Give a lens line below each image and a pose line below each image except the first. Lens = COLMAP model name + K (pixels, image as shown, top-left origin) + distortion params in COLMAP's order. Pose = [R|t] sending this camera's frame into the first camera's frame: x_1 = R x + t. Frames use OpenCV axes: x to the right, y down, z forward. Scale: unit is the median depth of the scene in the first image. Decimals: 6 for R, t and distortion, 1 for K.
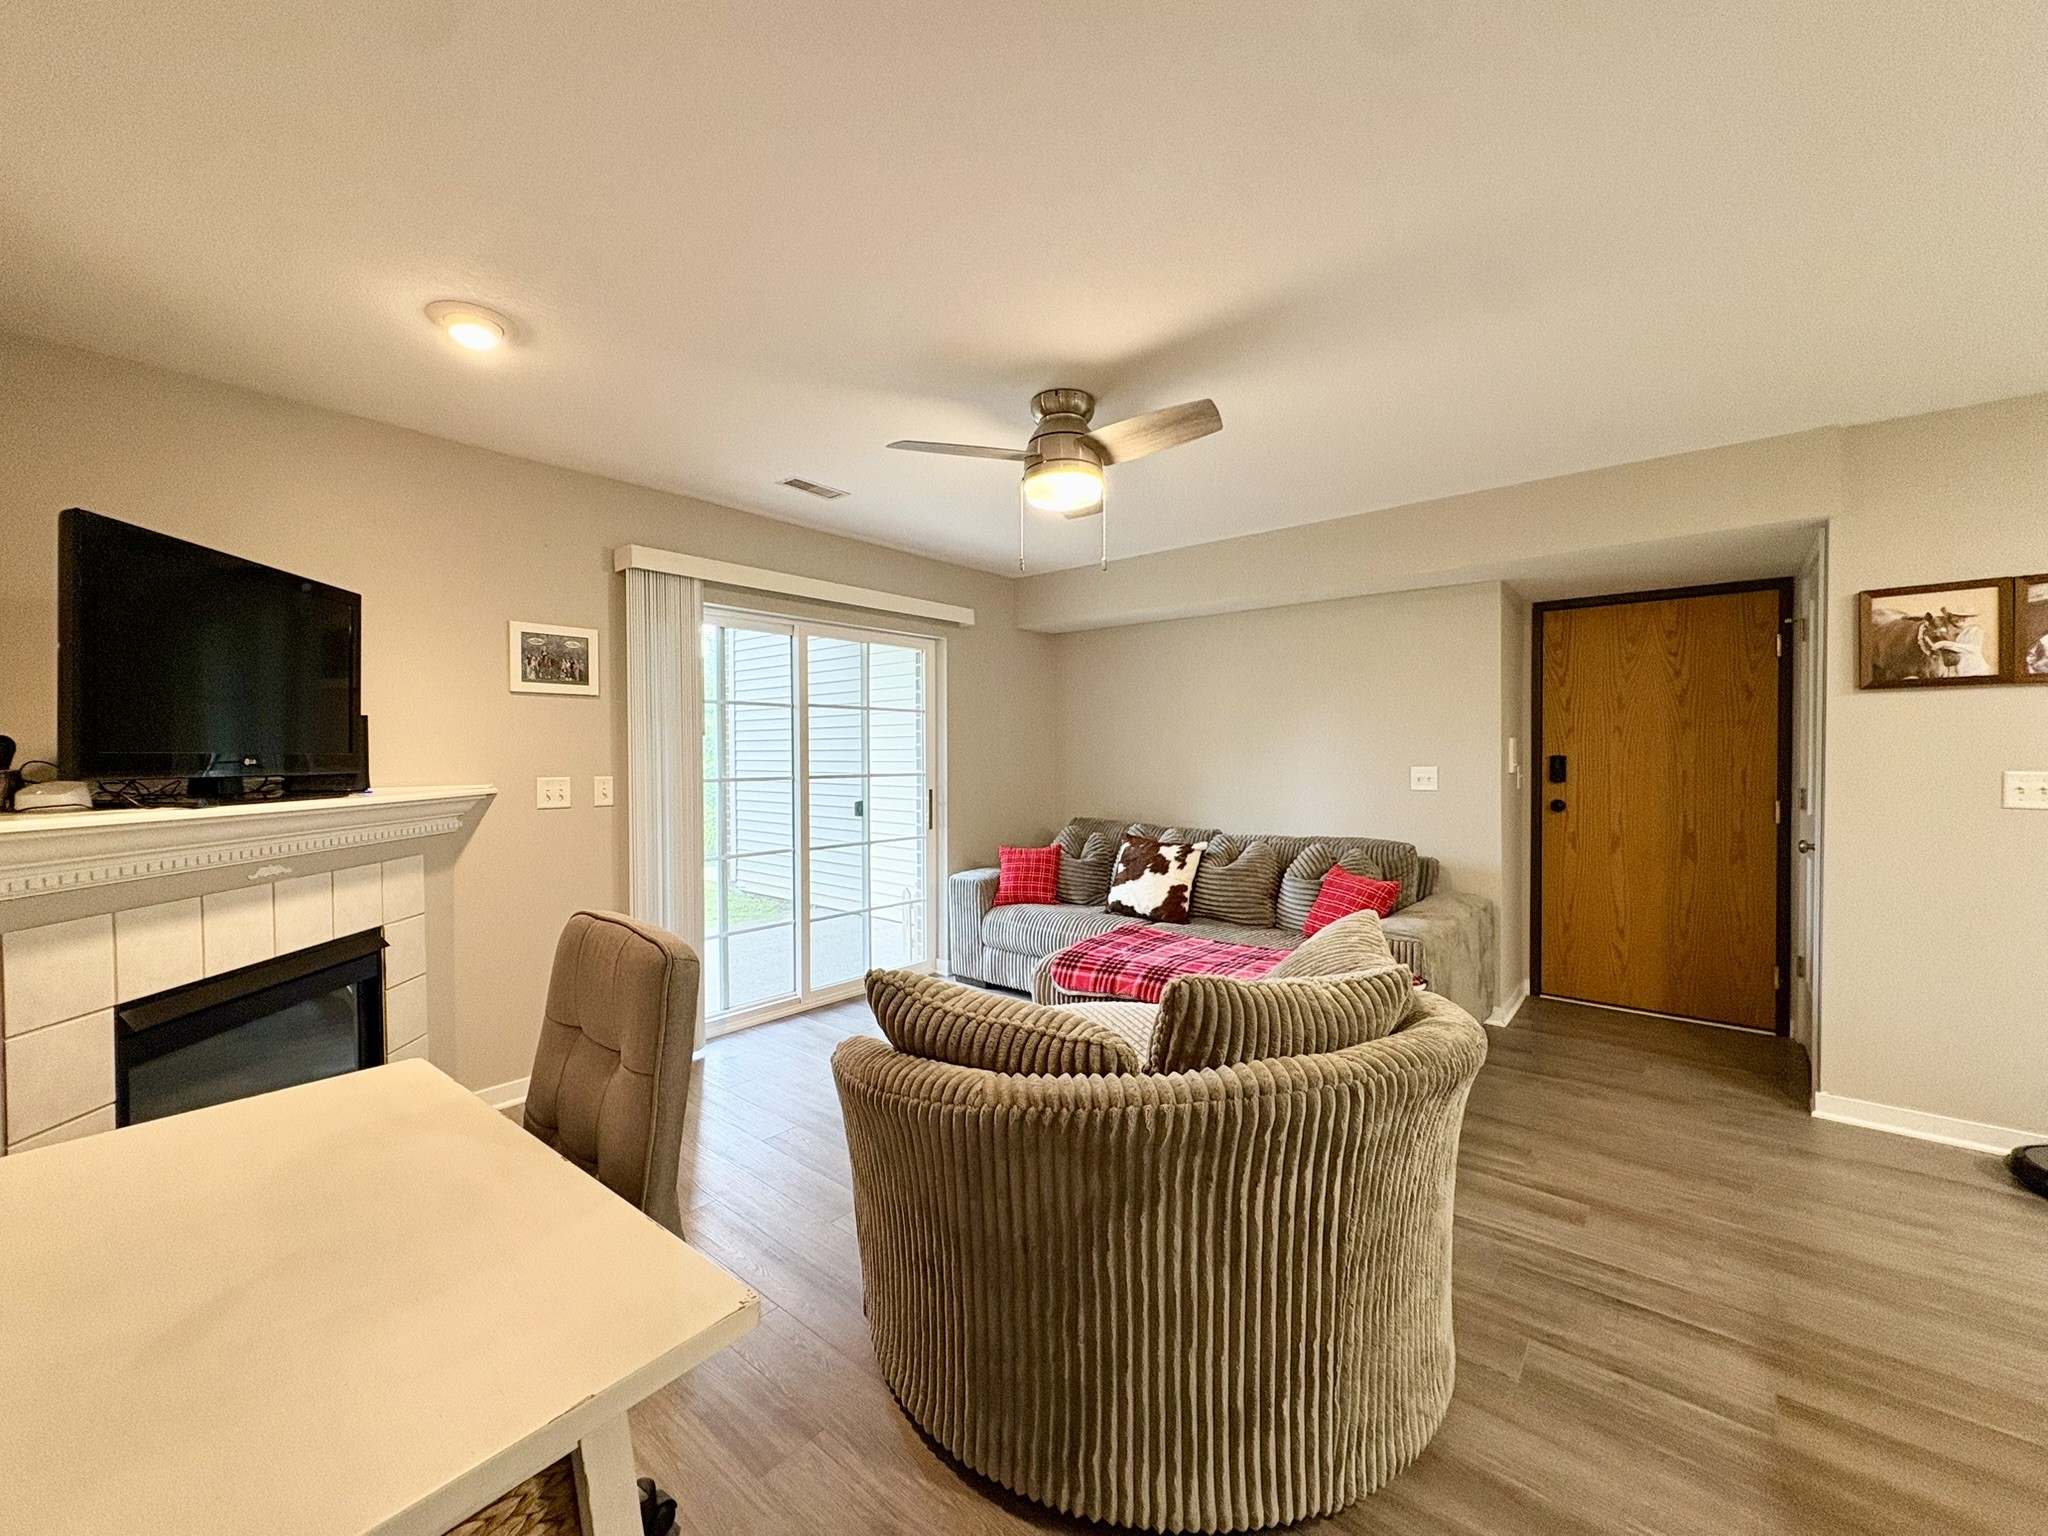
lens RADIAL K [[811.3, 0, 1021.7], [0, 811.3, 765.3], [0, 0, 1]] dist [0.000577, 0.000062]
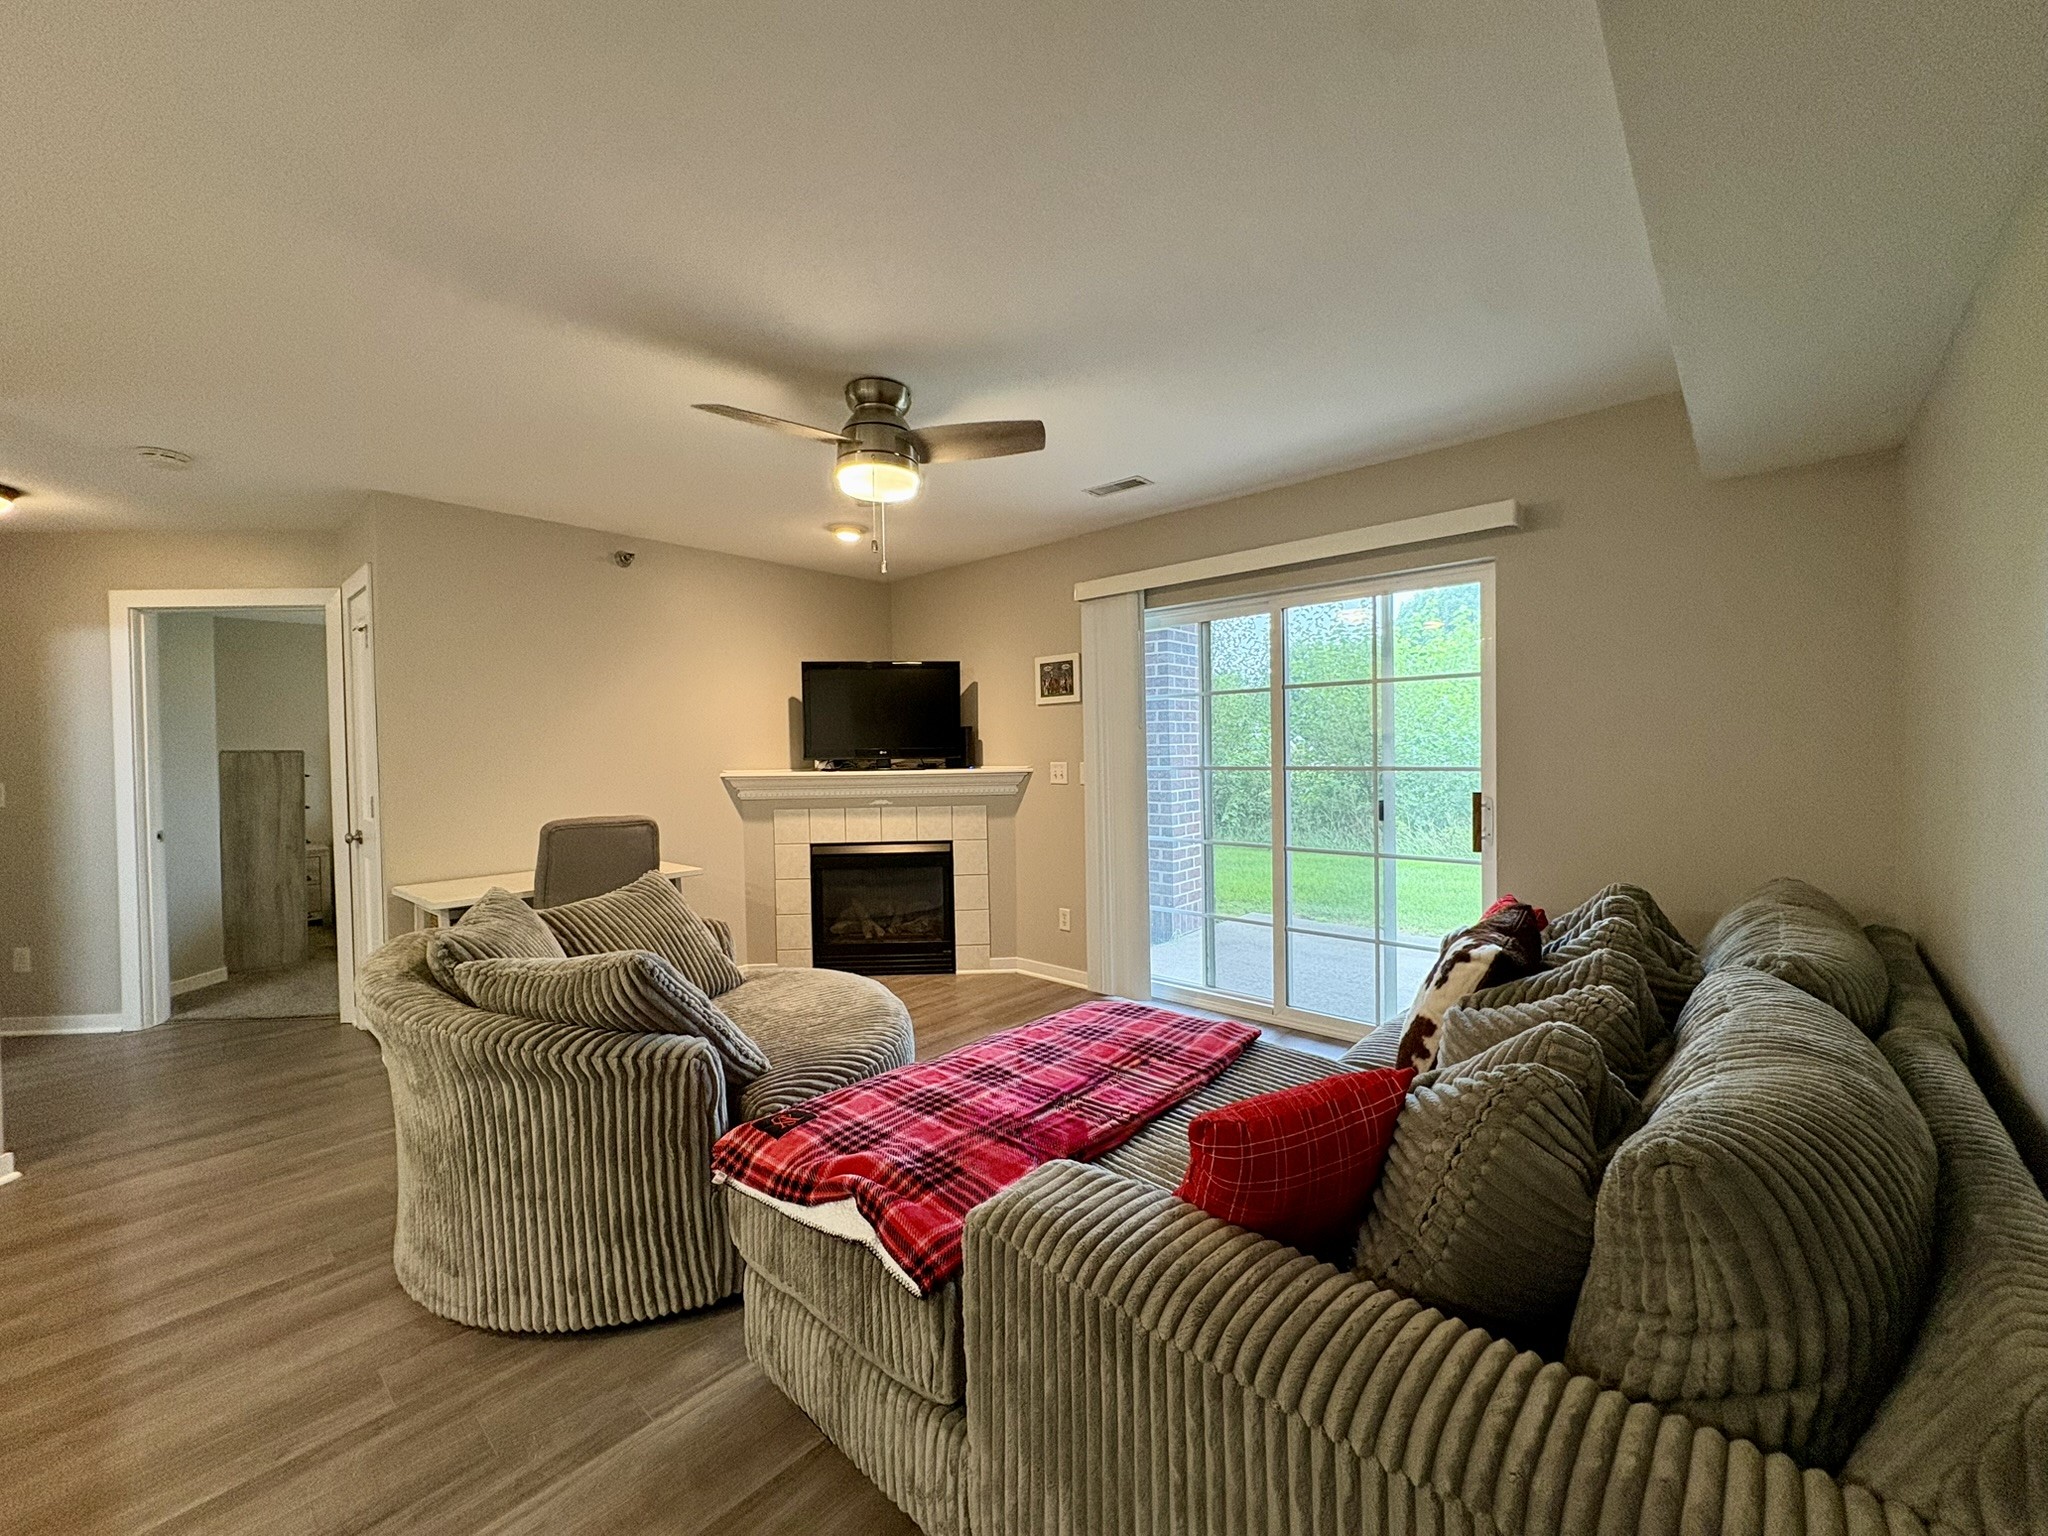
lens RADIAL K [[811.3, 0, 1021.7], [0, 811.3, 765.3], [0, 0, 1]] dist [0.000577, 0.000062]
pose [[-0.035646, 0.018981, -0.999184, 0.880155], [0.003058, 0.999817, 0.018884, -0.007097], [0.999360, -0.002383, -0.035698, 1.024256]]
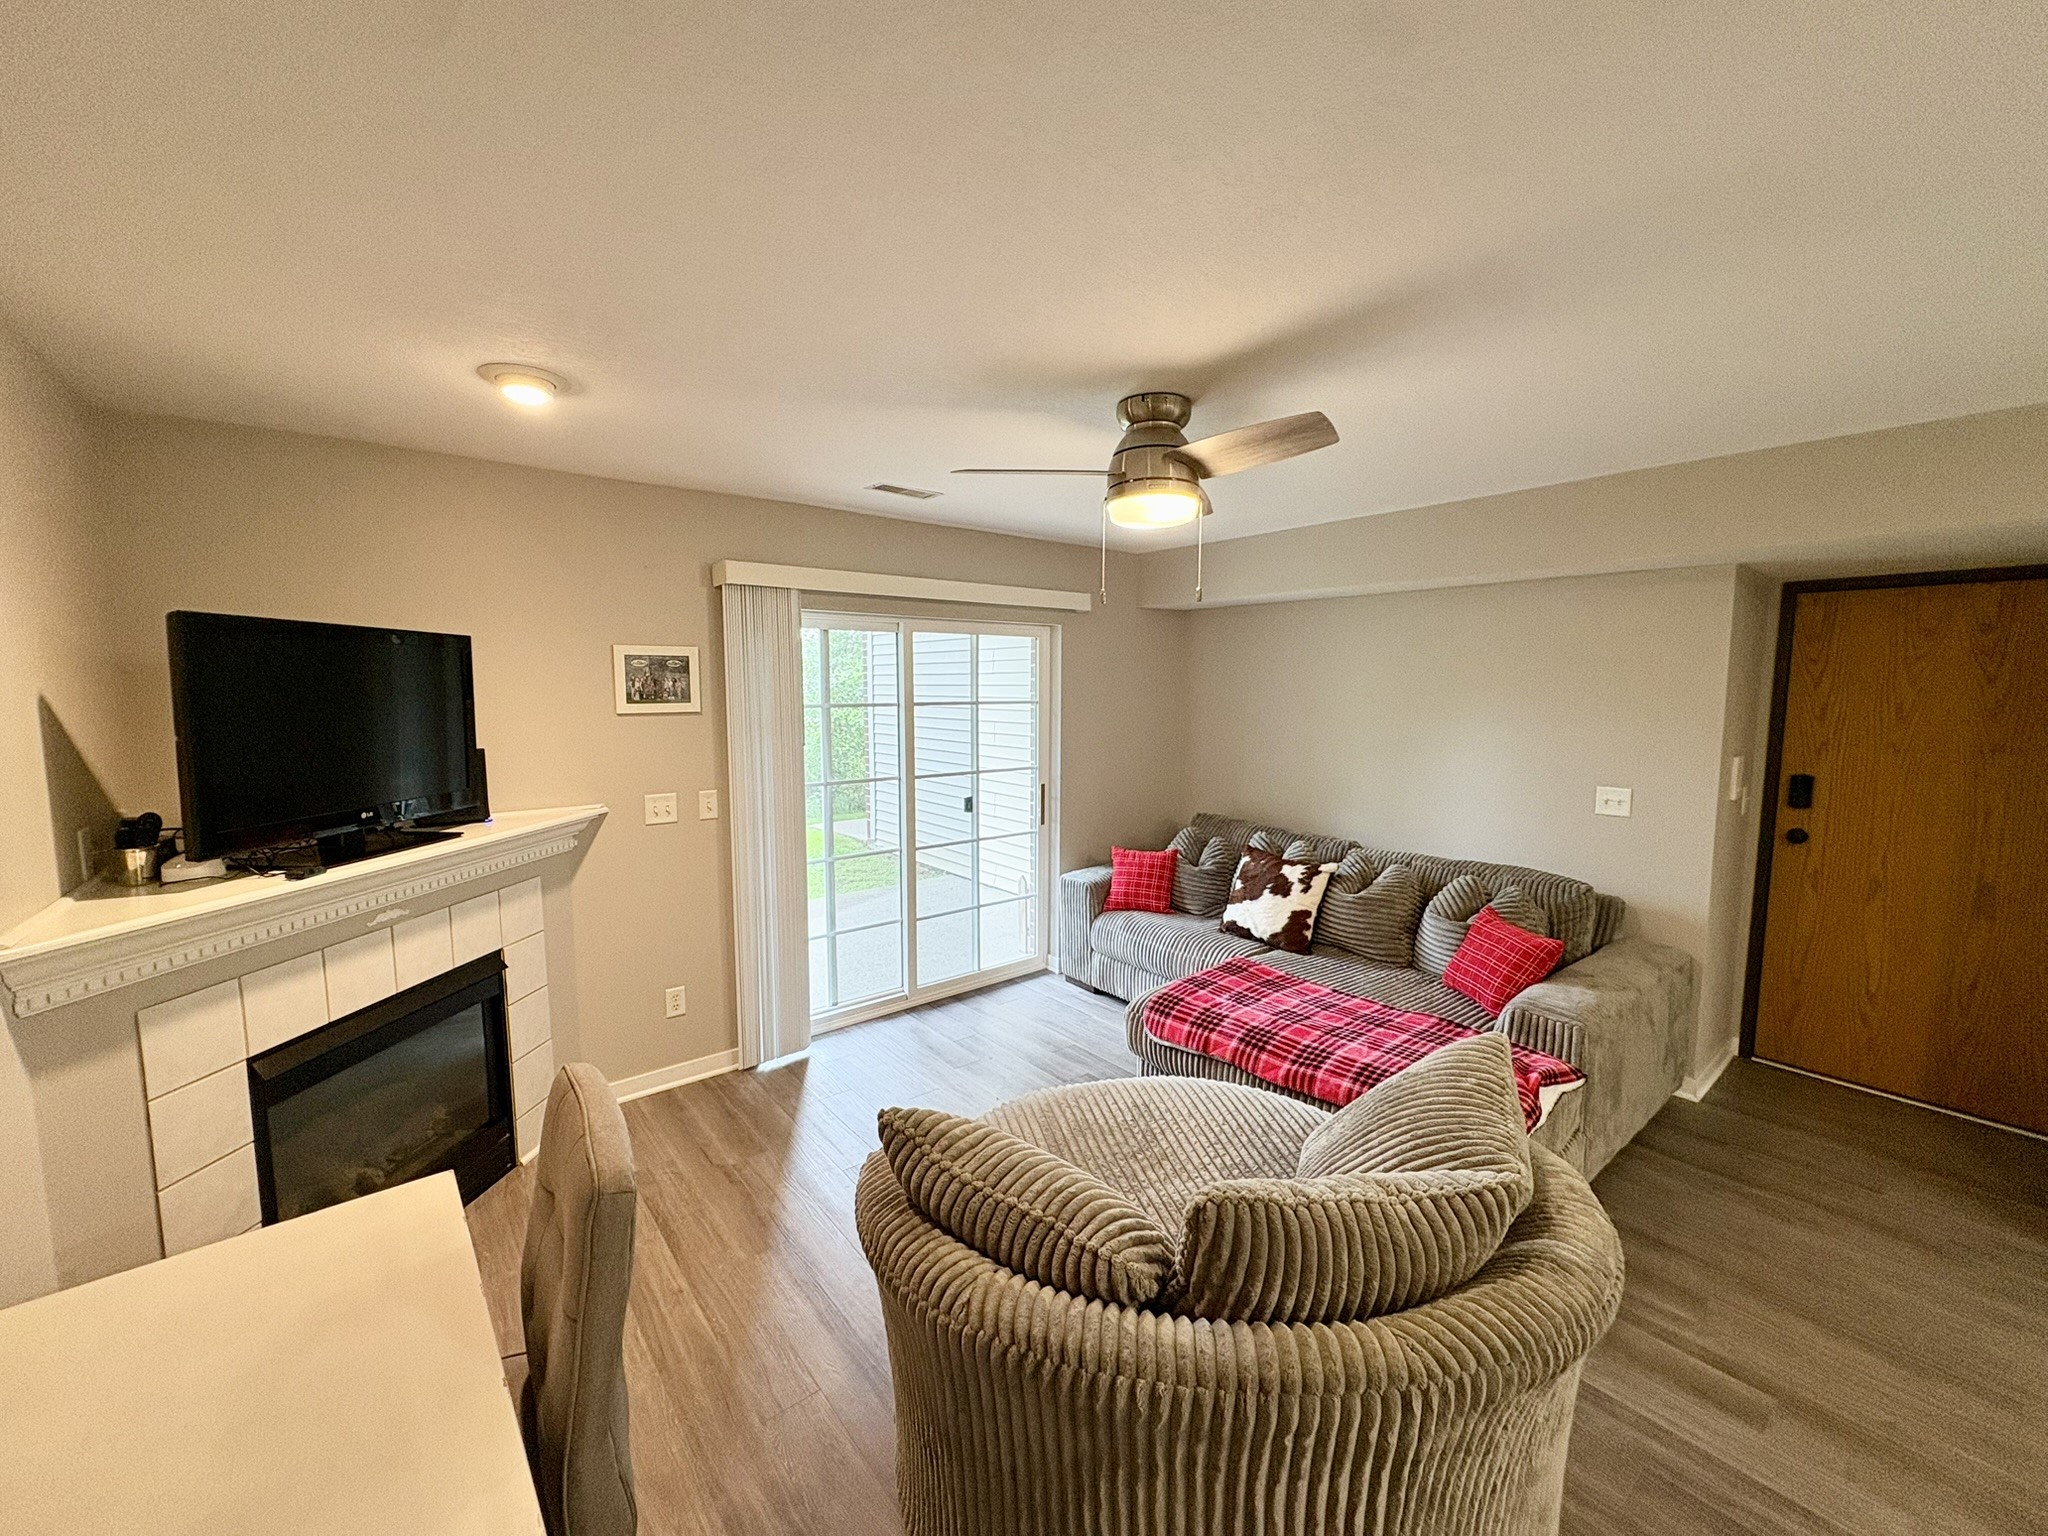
lens RADIAL K [[811.3, 0, 1021.7], [0, 811.3, 765.3], [0, 0, 1]] dist [0.000577, 0.000062]
pose [[0.981105, 0.024764, -0.191887, 0.074445], [-0.008039, 0.996136, 0.087456, -0.120209], [0.193311, -0.084261, 0.977513, 0.085474]]
